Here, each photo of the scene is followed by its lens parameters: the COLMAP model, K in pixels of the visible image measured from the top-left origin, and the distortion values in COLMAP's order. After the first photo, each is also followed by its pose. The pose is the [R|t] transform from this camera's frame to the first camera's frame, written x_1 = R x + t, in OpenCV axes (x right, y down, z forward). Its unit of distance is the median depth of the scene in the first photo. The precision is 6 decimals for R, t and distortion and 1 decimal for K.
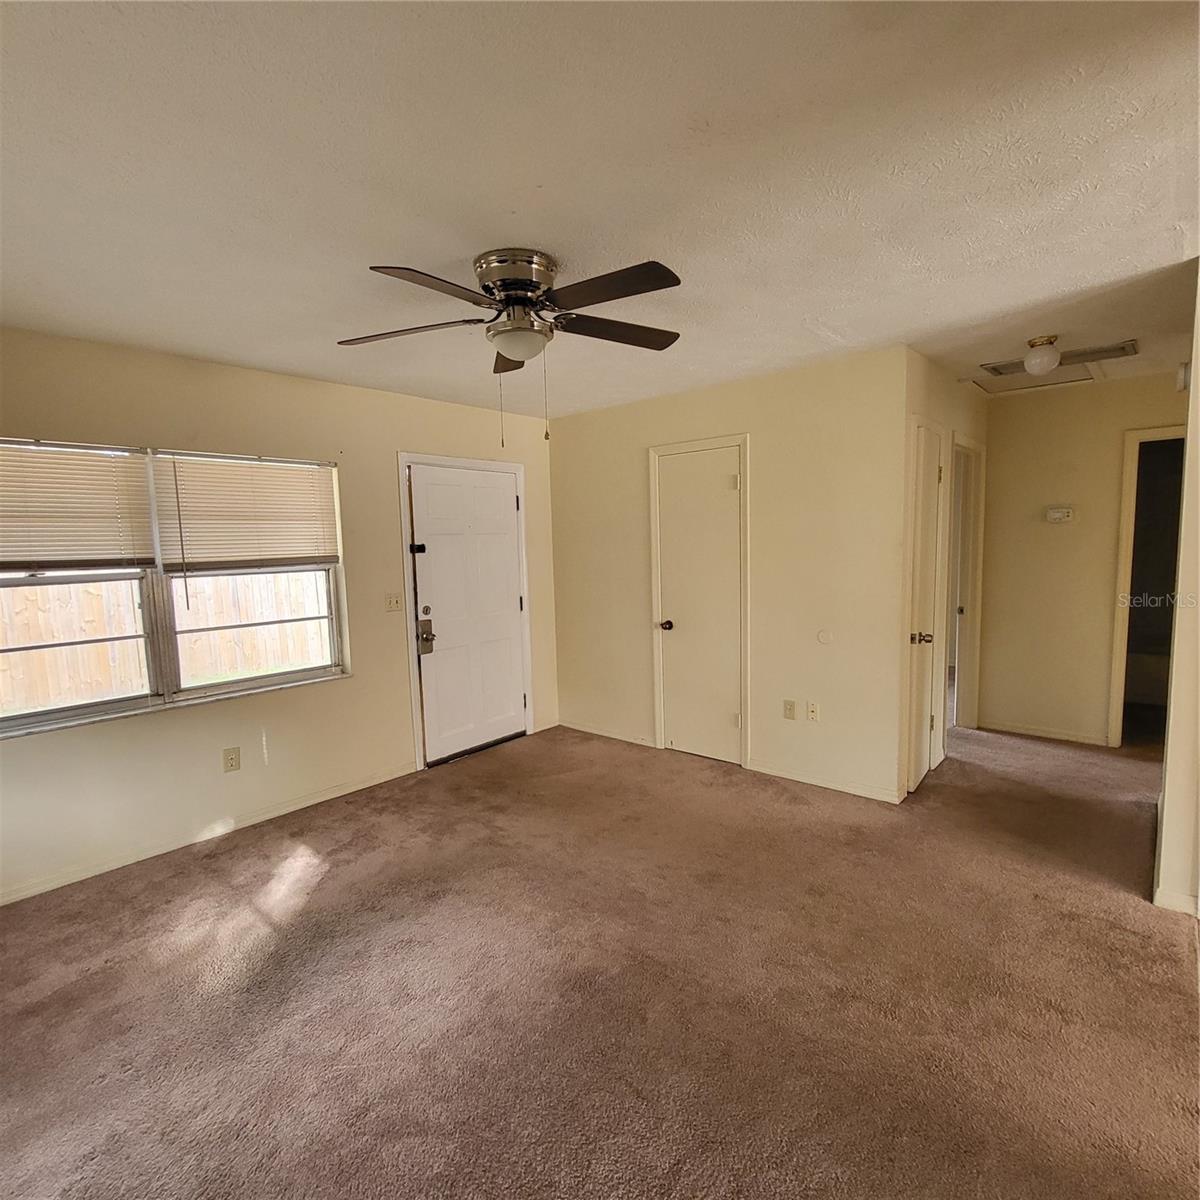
lens RADIAL K [[638.6, 0, 596.9], [0, 638.6, 612.1], [0, 0, 1]] dist [-0.001970, -0.000548]
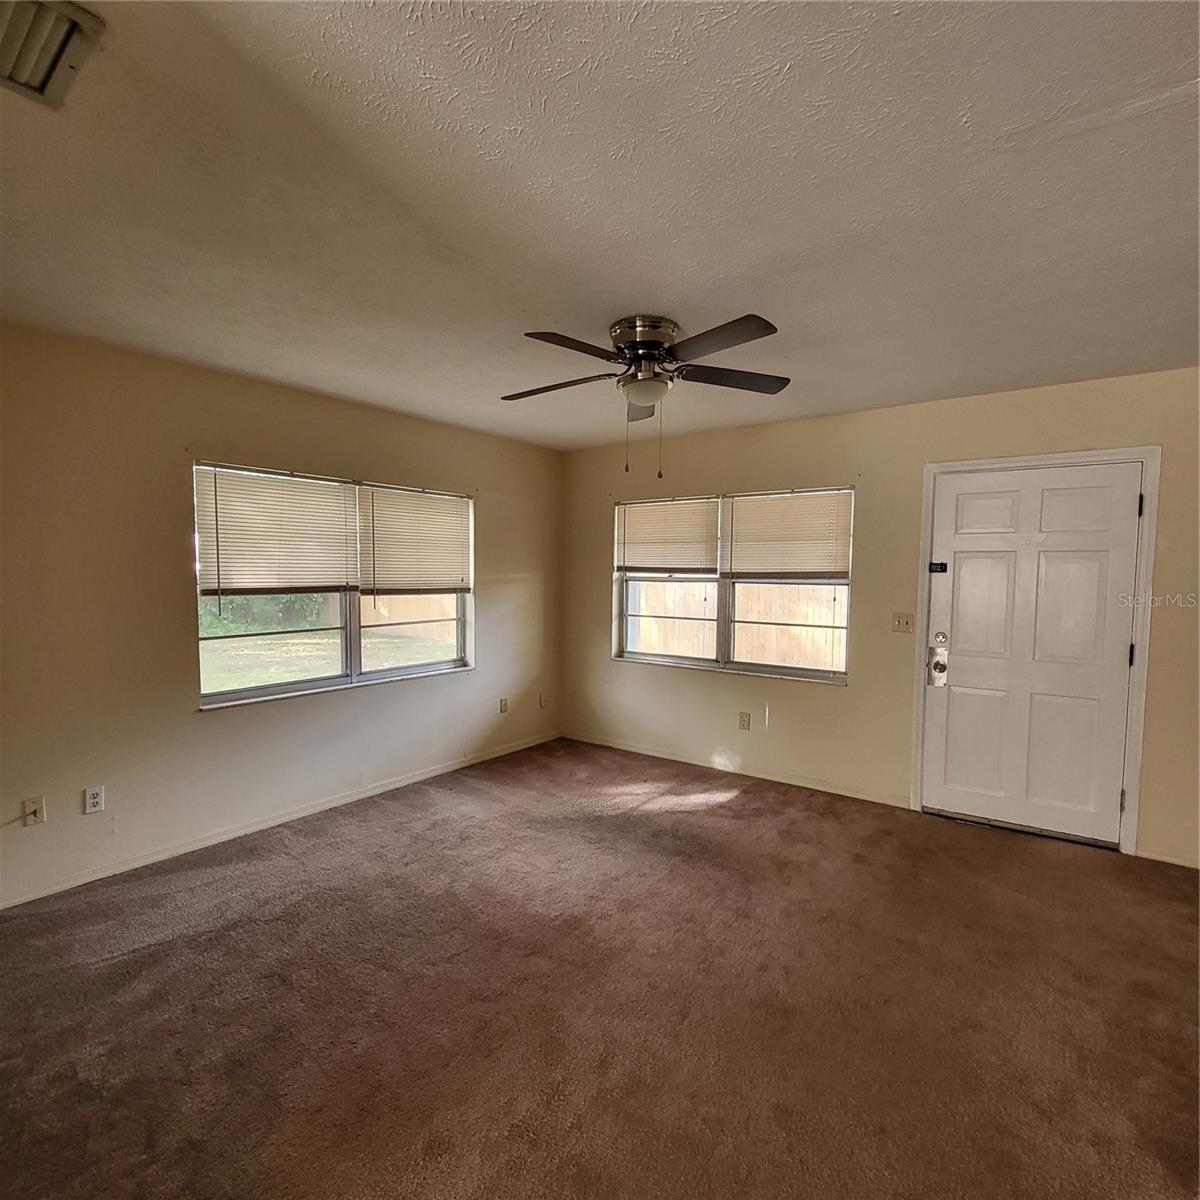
lens RADIAL K [[638.6, 0, 596.9], [0, 638.6, 612.1], [0, 0, 1]] dist [-0.001970, -0.000548]
pose [[0.080459, 0.090550, -0.992636, 0.713766], [-0.117854, 0.989744, 0.080733, -0.065875], [0.989766, 0.110491, 0.090306, 0.556010]]
